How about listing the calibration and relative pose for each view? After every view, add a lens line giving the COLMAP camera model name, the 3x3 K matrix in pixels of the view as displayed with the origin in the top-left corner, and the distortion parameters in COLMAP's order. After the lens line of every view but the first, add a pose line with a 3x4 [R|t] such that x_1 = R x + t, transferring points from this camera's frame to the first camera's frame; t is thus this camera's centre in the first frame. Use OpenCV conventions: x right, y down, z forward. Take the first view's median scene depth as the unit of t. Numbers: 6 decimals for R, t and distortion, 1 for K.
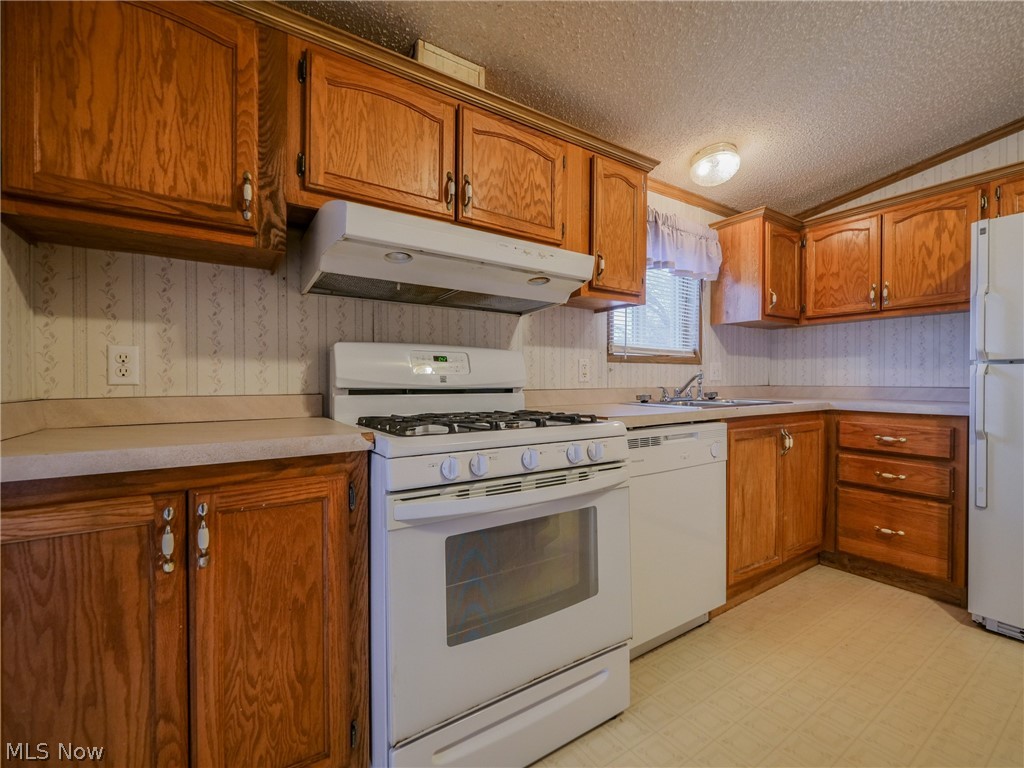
lens RADIAL K [[447.1, 0, 515.0], [0, 447.1, 382.9], [0, 0, 1]] dist [-0.010024, -0.000141]
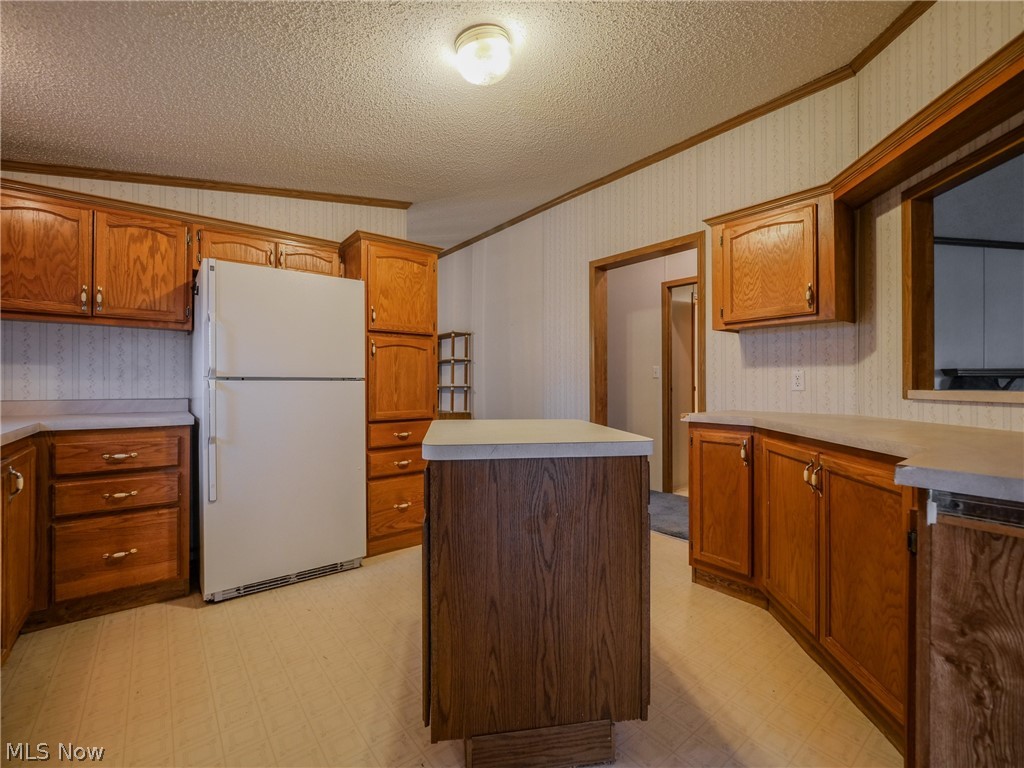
lens RADIAL K [[447.1, 0, 510.4], [0, 447.1, 384.5], [0, 0, 1]] dist [-0.010024, -0.000141]
pose [[-0.087646, 0.003576, 0.996145, -0.163980], [0.004143, 0.999986, -0.003225, -0.018923], [-0.996143, 0.003844, -0.087659, 0.250757]]
